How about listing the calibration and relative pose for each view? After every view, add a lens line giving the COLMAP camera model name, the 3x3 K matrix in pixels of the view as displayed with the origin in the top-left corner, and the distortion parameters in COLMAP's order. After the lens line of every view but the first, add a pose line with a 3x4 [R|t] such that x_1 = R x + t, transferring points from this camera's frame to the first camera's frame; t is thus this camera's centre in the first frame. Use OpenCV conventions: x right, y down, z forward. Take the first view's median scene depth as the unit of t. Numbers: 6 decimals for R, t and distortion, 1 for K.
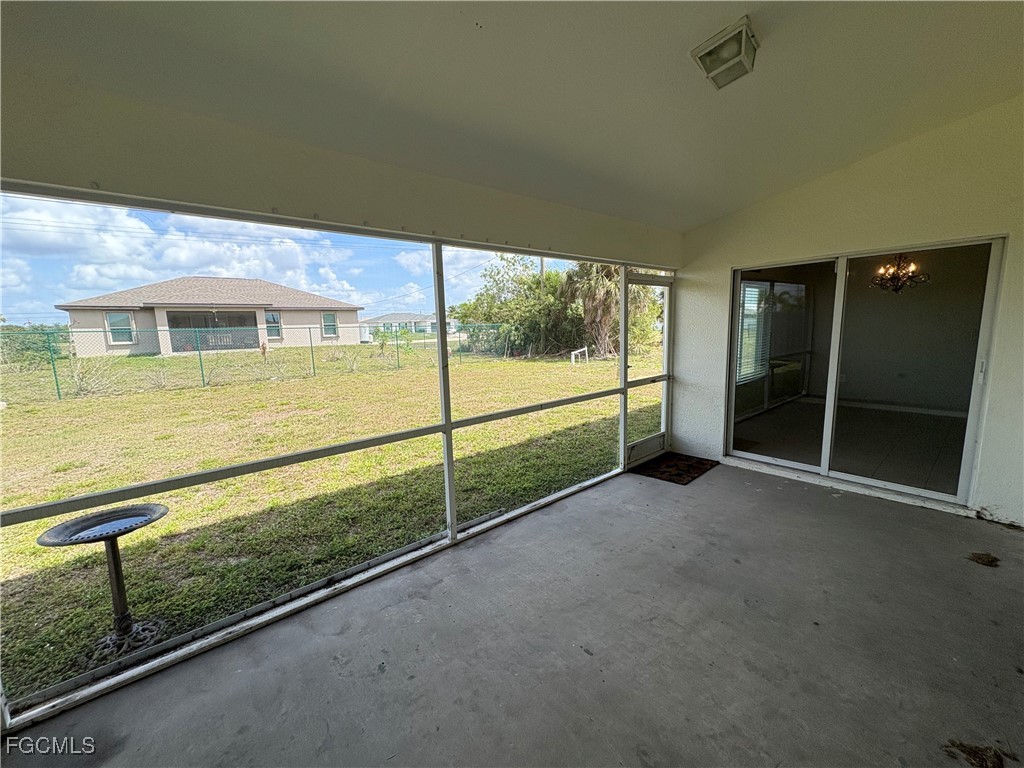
lens RADIAL K [[407.2, 0, 512.7], [0, 407.2, 384.6], [0, 0, 1]] dist [0.002280, 0.000114]
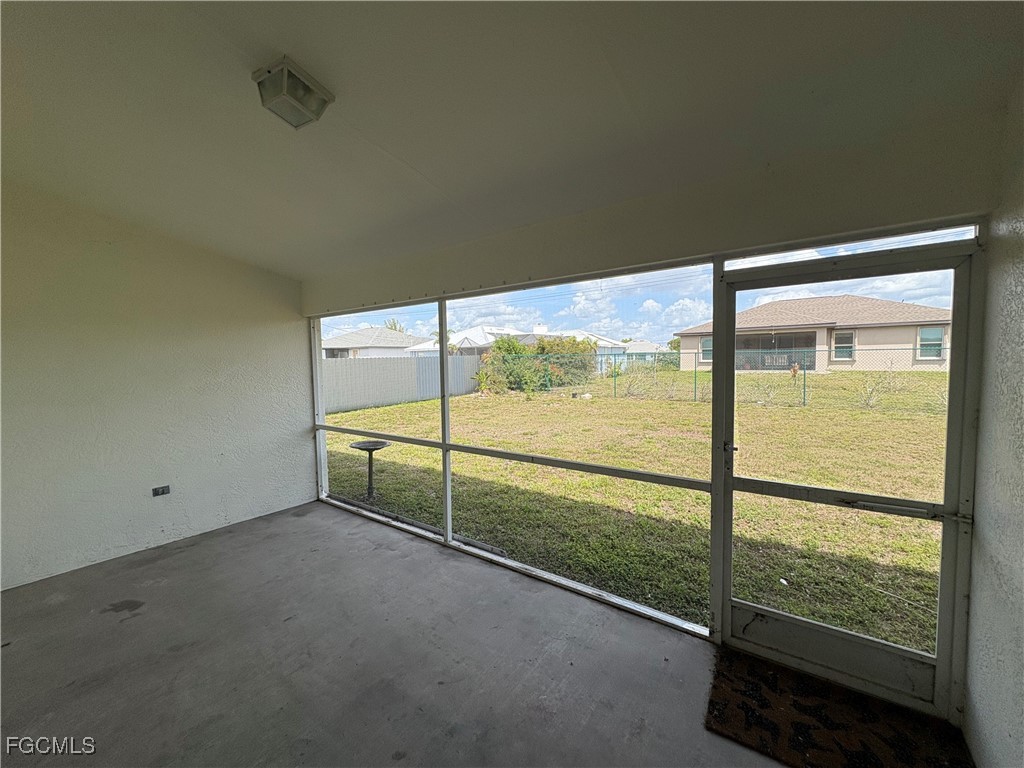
lens RADIAL K [[407.2, 0, 510.4], [0, 407.2, 382.8], [0, 0, 1]] dist [0.002280, 0.000114]
pose [[0.231992, 0.079631, -0.969453, 0.971569], [-0.127164, 0.990573, 0.050935, -0.158127], [0.964370, 0.111463, 0.239931, 0.801507]]
